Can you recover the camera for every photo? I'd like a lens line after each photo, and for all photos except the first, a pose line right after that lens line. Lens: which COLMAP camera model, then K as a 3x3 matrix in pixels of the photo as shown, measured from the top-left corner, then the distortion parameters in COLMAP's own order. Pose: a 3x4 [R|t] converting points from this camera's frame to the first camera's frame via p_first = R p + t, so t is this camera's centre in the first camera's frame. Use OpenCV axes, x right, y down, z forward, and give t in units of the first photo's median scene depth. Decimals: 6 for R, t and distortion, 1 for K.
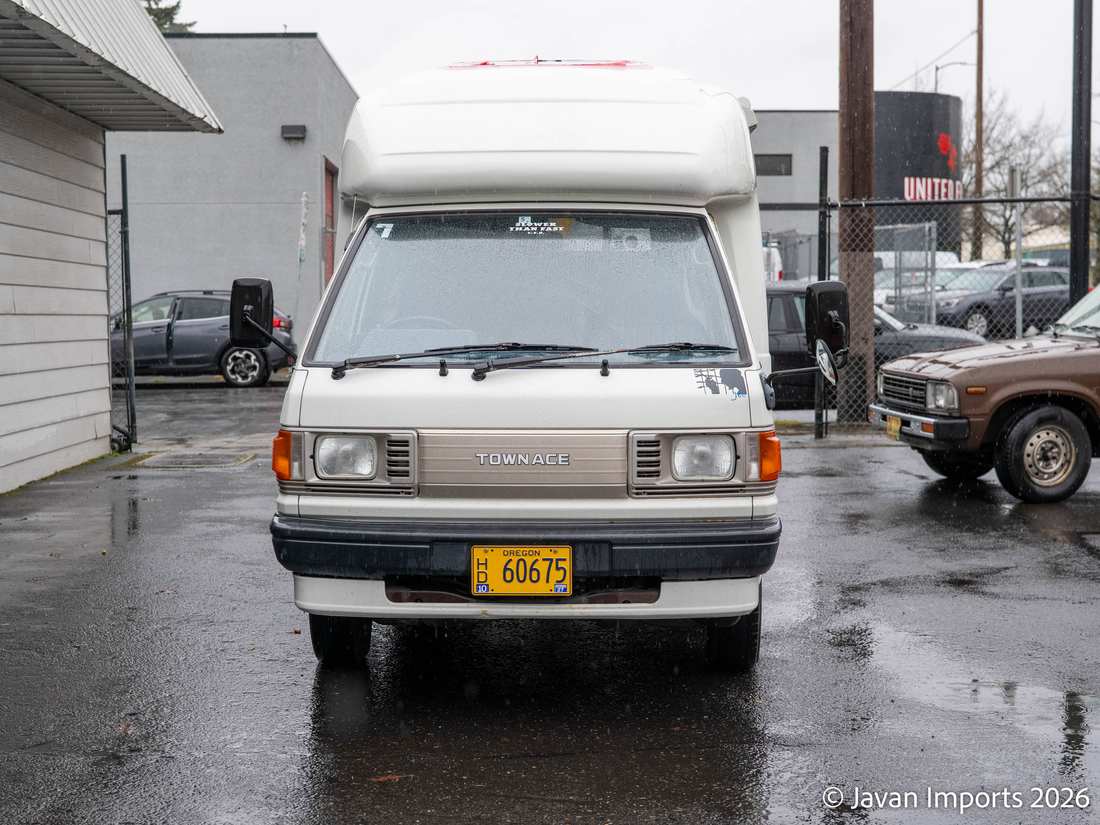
lens RADIAL K [[1704.0, 0, 550.0], [0, 1704.0, 412.5], [0, 0, 1]] dist [0.002805, 0.039281]
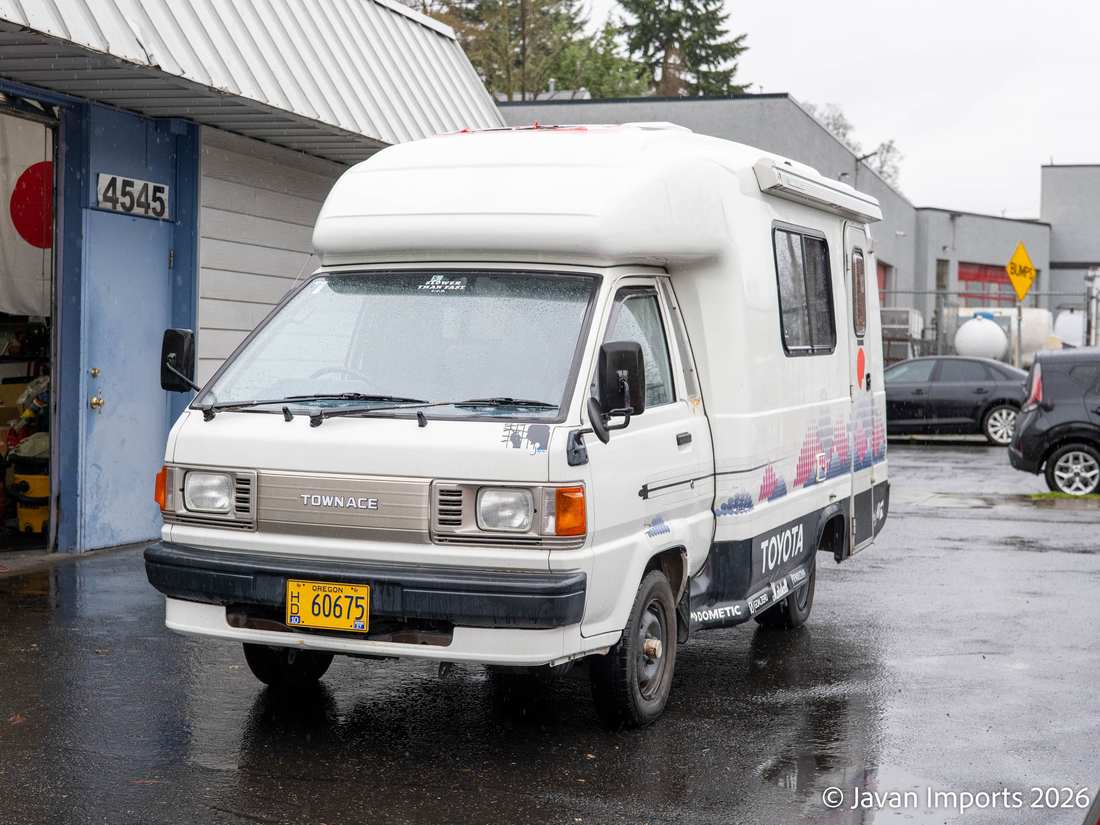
lens RADIAL K [[1704.0, 0, 550.0], [0, 1704.0, 412.5], [0, 0, 1]] dist [0.002805, 0.039281]
pose [[0.942461, 0.033880, -0.332595, 0.458284], [-0.044798, 0.998678, -0.025213, -0.007359], [0.331301, 0.038662, 0.942733, 0.033501]]
